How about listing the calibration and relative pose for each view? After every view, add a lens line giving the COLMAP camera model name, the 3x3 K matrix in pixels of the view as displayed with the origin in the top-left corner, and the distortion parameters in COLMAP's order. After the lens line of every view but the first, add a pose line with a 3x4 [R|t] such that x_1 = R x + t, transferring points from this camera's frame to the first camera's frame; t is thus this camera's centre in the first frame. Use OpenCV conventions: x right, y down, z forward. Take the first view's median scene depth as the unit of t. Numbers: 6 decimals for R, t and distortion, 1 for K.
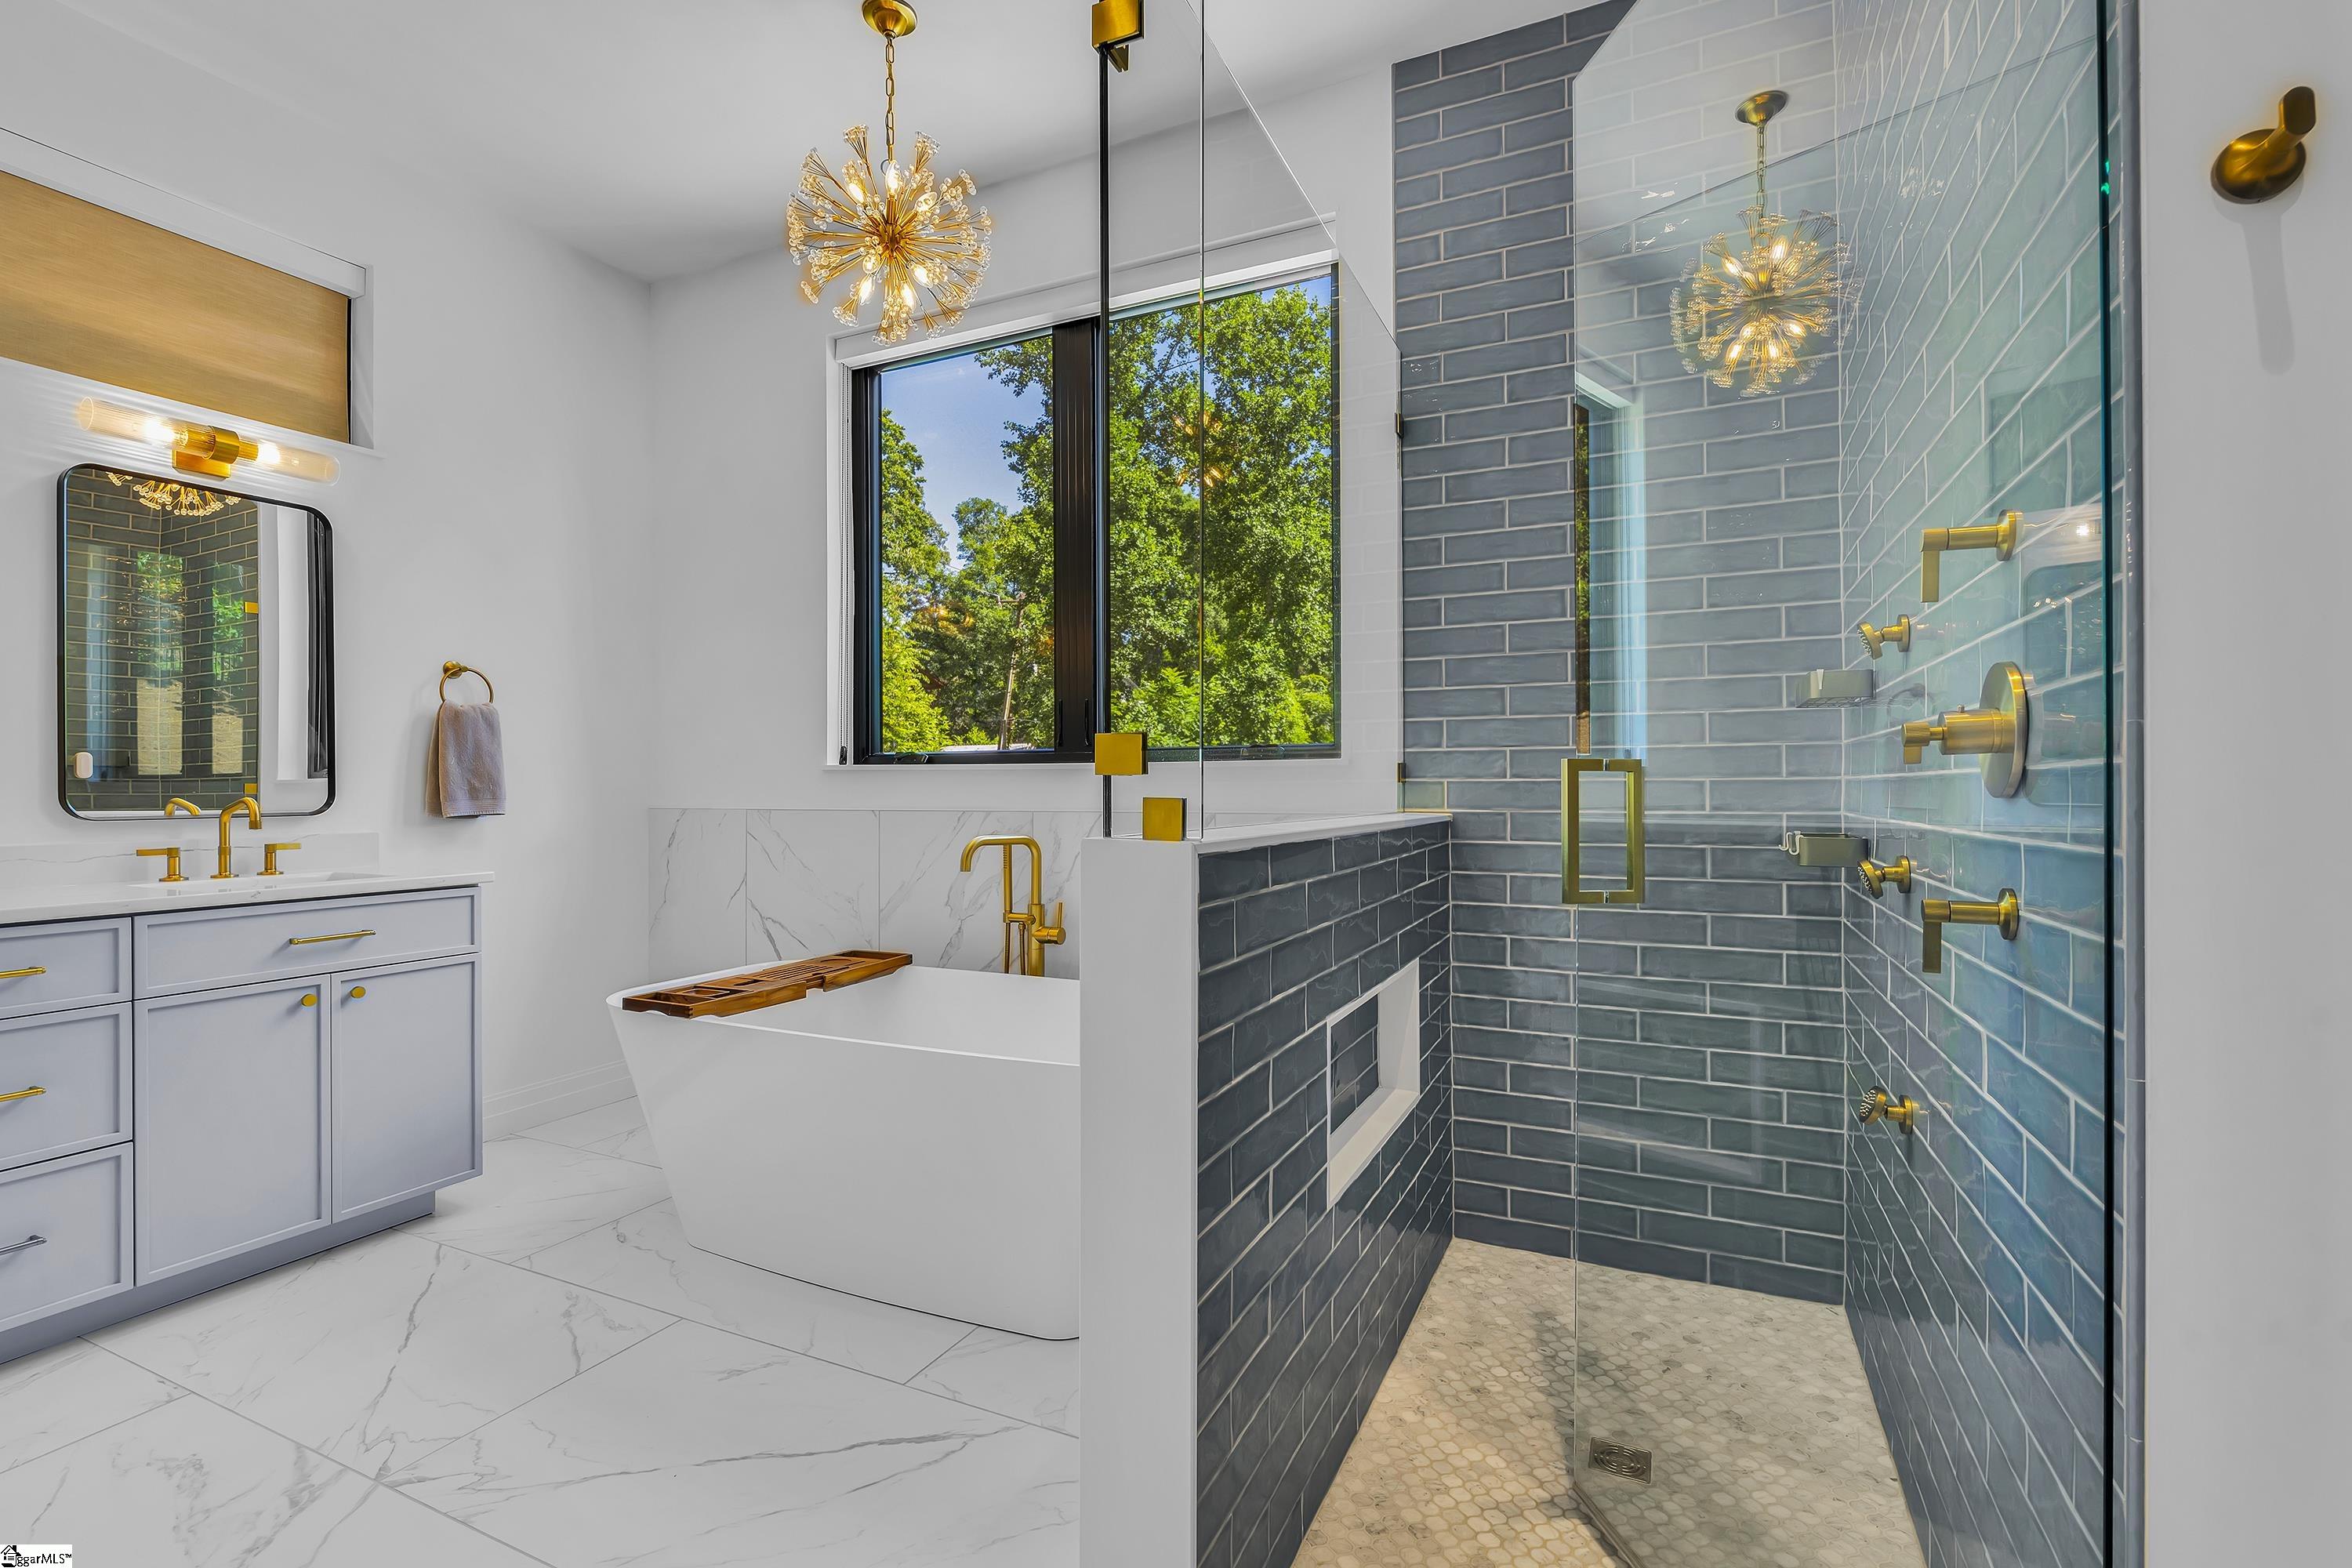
lens RADIAL K [[1053.9, 0, 1160.0], [0, 1053.9, 783.4], [0, 0, 1]] dist [-0.000683, -0.000149]
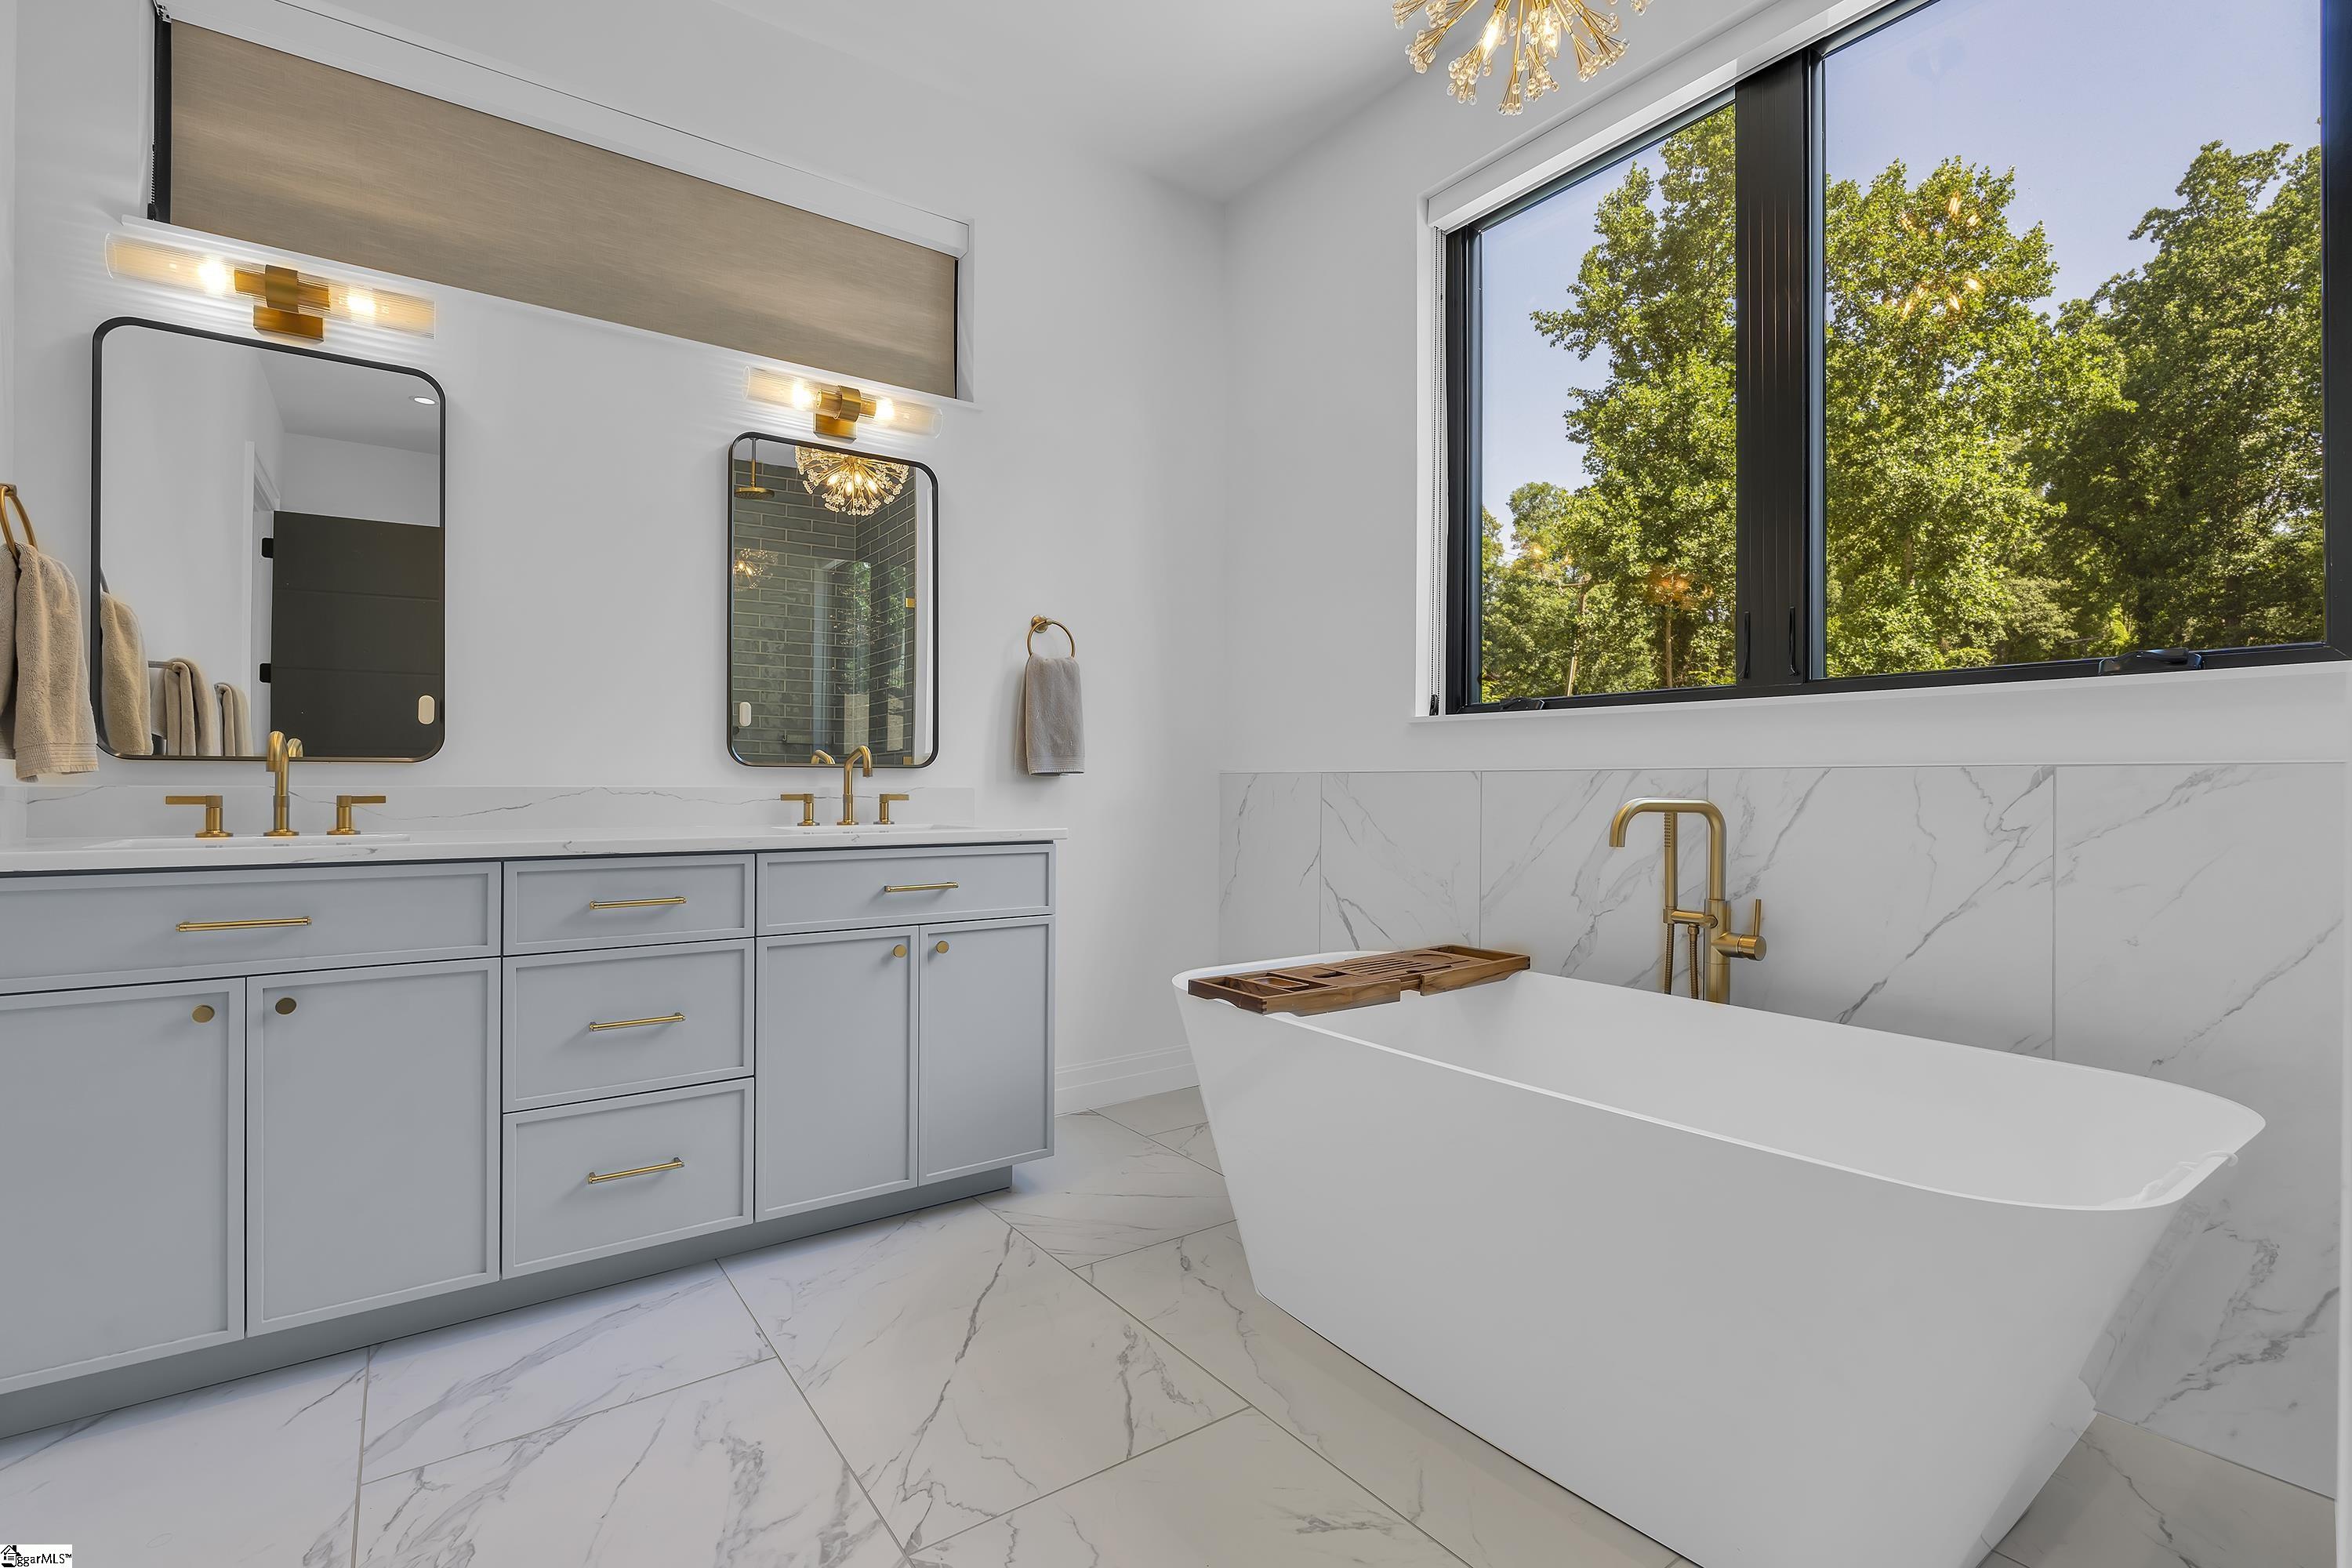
lens RADIAL K [[1053.9, 0, 1179.5], [0, 1053.9, 780.6], [0, 0, 1]] dist [-0.000683, -0.000149]
pose [[0.880980, 0.006975, -0.473103, -0.117614], [-0.007170, 0.999973, 0.001390, 0.043411], [0.473100, 0.002168, 0.881006, 0.250944]]
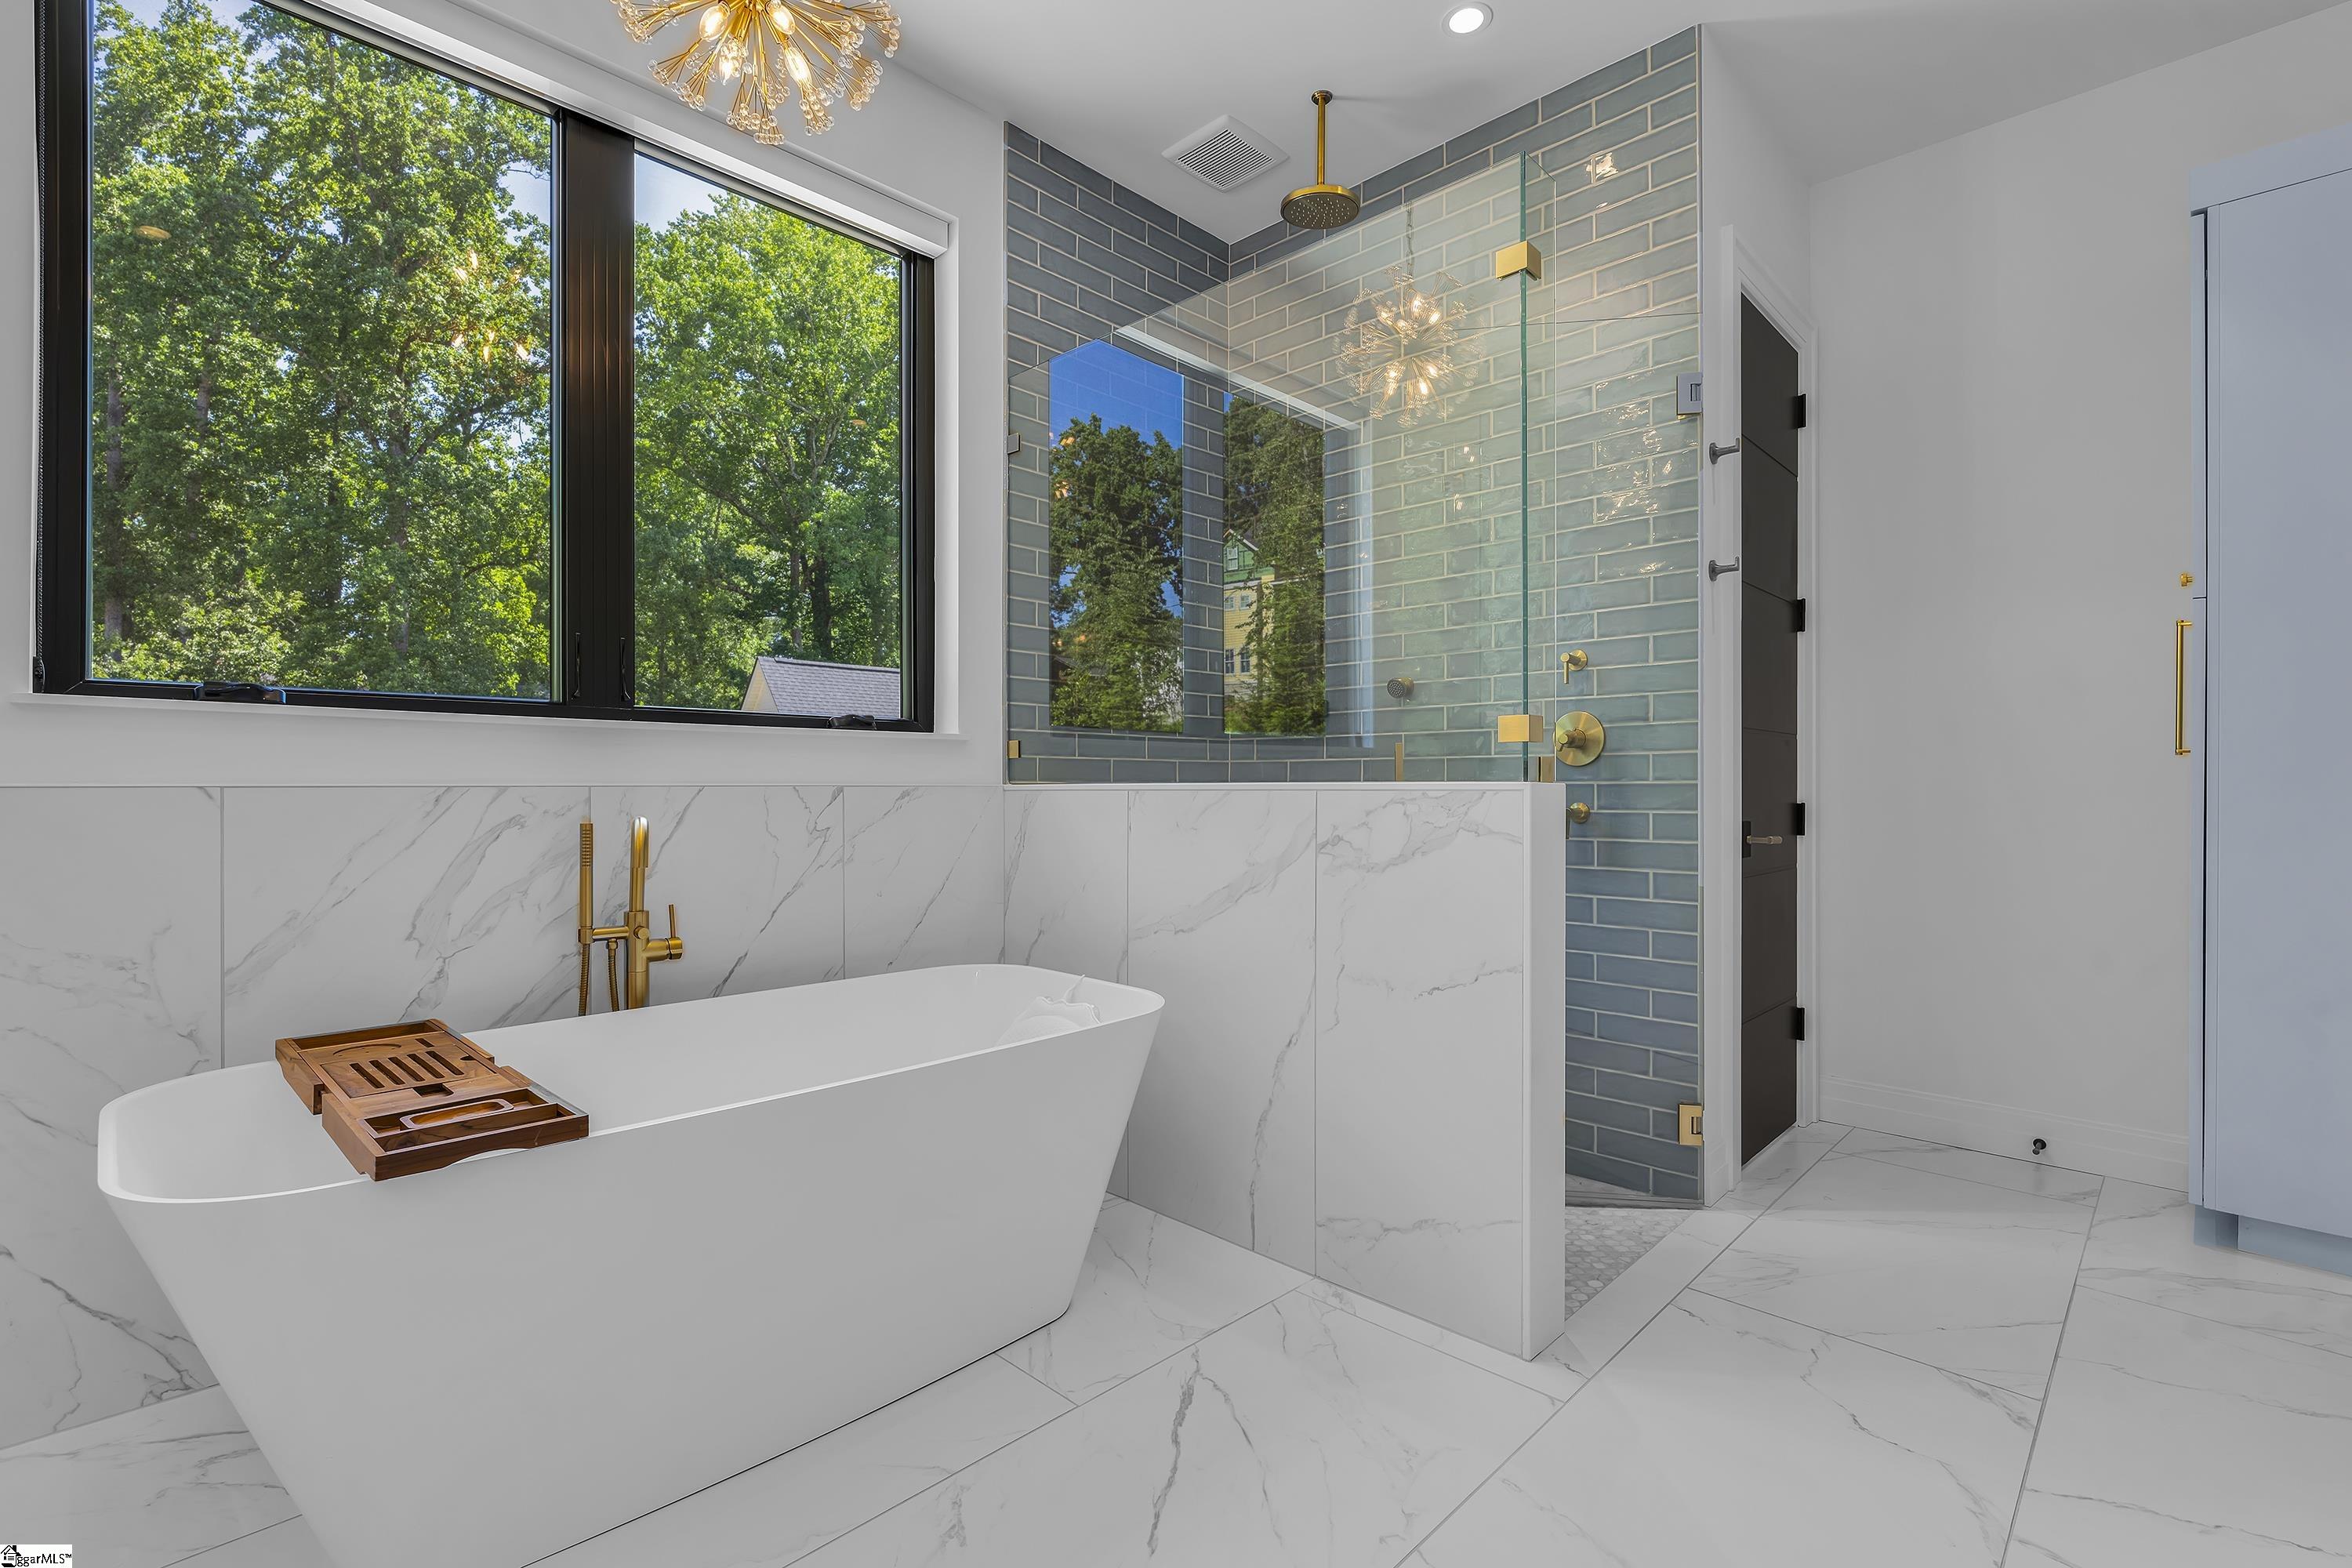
lens RADIAL K [[1053.9, 0, 1153.0], [0, 1053.9, 788.6], [0, 0, 1]] dist [-0.000683, -0.000149]
pose [[0.330508, 0.002459, 0.943800, -0.800681], [-0.003072, 0.999994, -0.001530, 0.033993], [-0.943798, -0.002394, 0.330514, 0.481902]]
